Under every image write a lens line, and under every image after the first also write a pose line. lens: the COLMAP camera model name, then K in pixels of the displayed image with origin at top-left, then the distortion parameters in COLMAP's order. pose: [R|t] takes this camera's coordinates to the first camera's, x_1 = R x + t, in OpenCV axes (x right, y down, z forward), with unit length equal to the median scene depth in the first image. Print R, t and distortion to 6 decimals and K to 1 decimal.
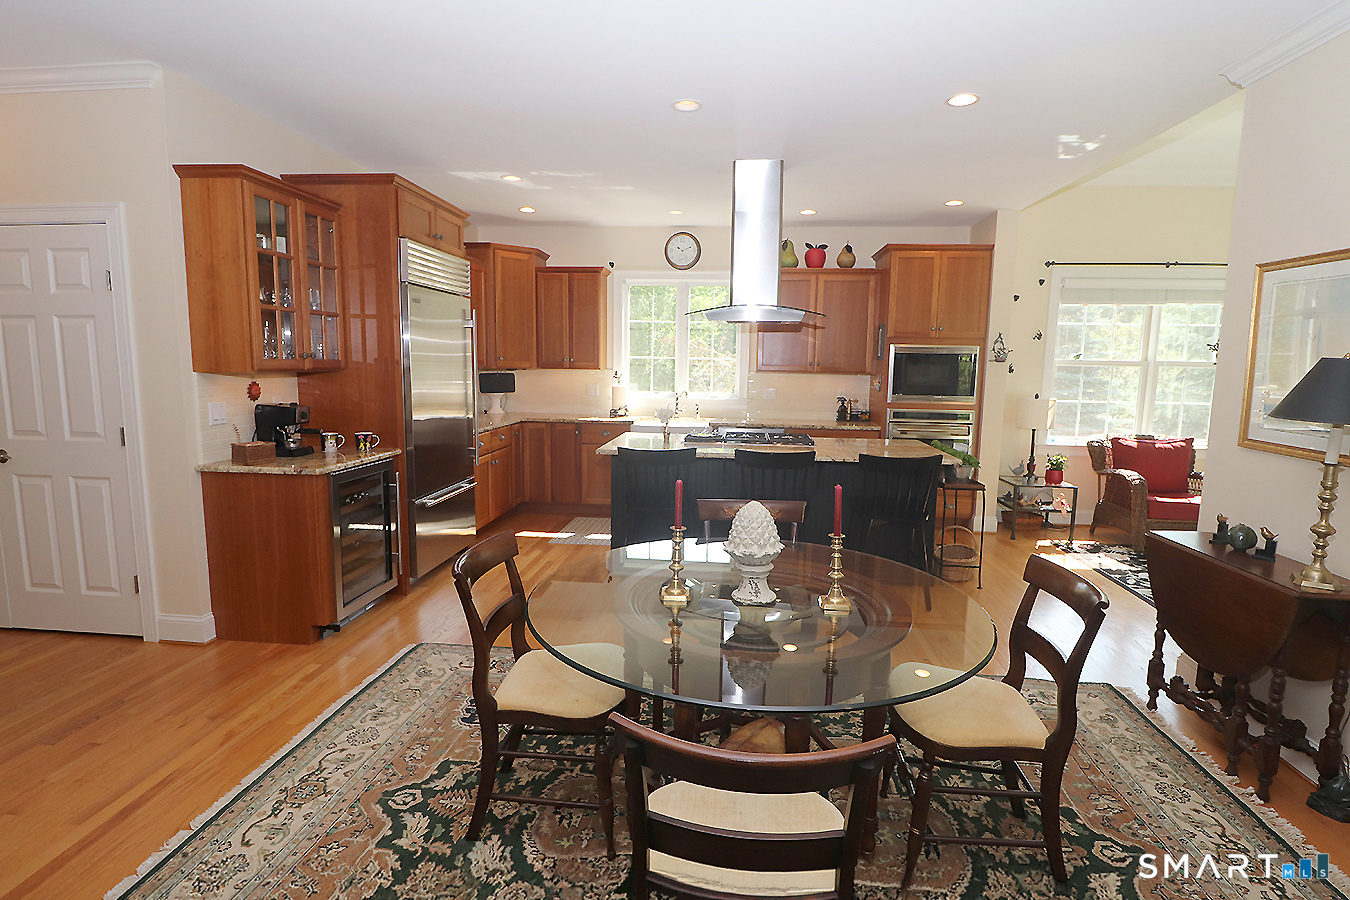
lens RADIAL K [[686.9, 0, 683.1], [0, 686.9, 449.3], [0, 0, 1]] dist [-0.002997, -0.010294]
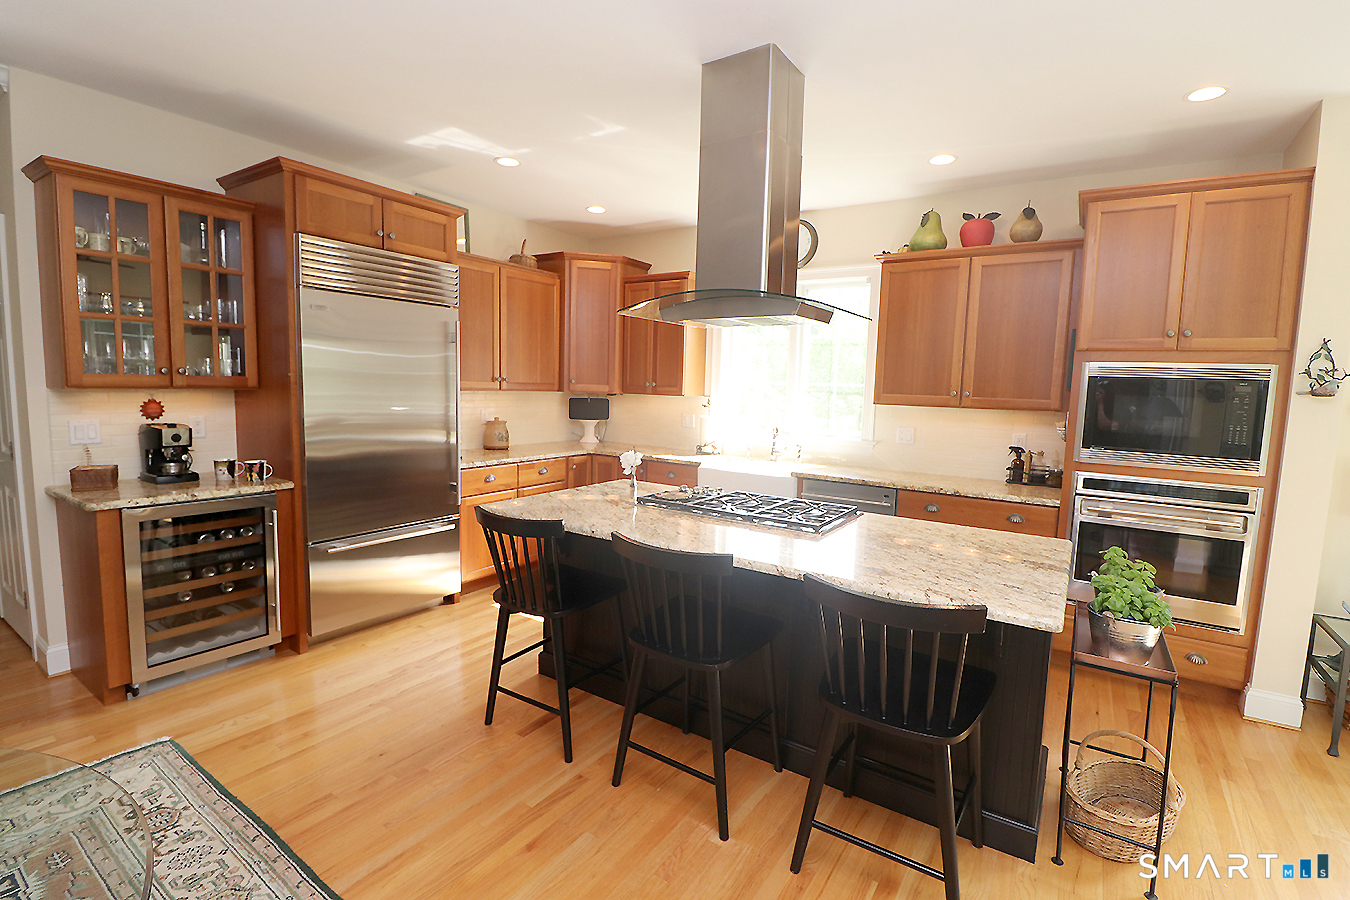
lens RADIAL K [[627.3, 0, 681.3], [0, 627.3, 448.4], [0, 0, 1]] dist [-0.007536, -0.009425]
pose [[0.879139, 0.059023, -0.472895, 0.256447], [-0.075437, 0.997025, -0.015801, -0.045540], [0.470556, 0.049566, 0.880977, 0.373621]]
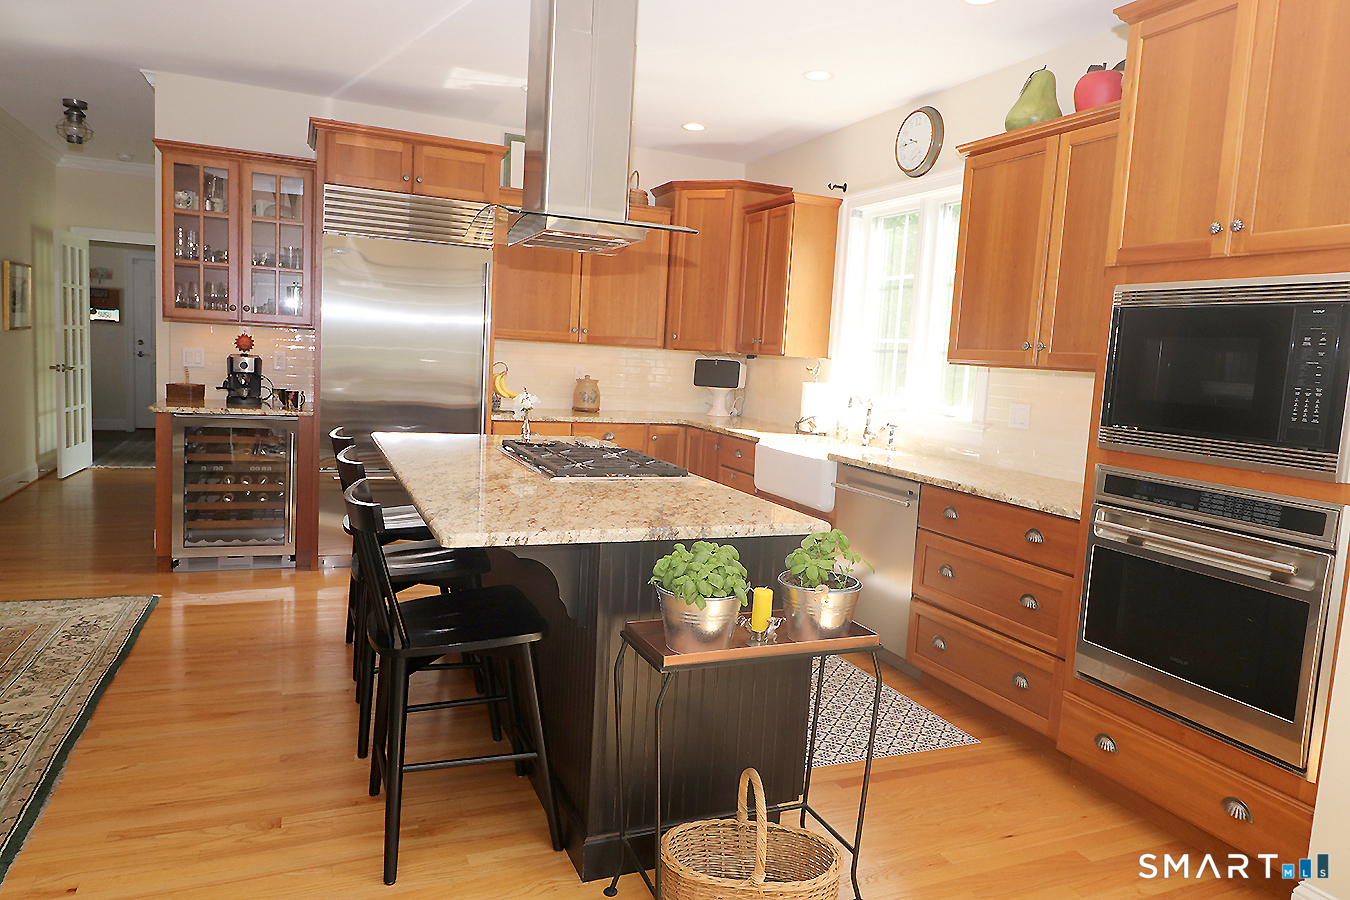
lens RADIAL K [[907.9, 0, 685.3], [0, 907.9, 430.3], [0, 0, 1]] dist [-0.000284, 0.000241]
pose [[0.465569, 0.085337, -0.880888, 0.626572], [-0.161516, 0.986817, 0.010234, -0.047023], [0.870148, 0.137513, 0.473214, 0.591512]]
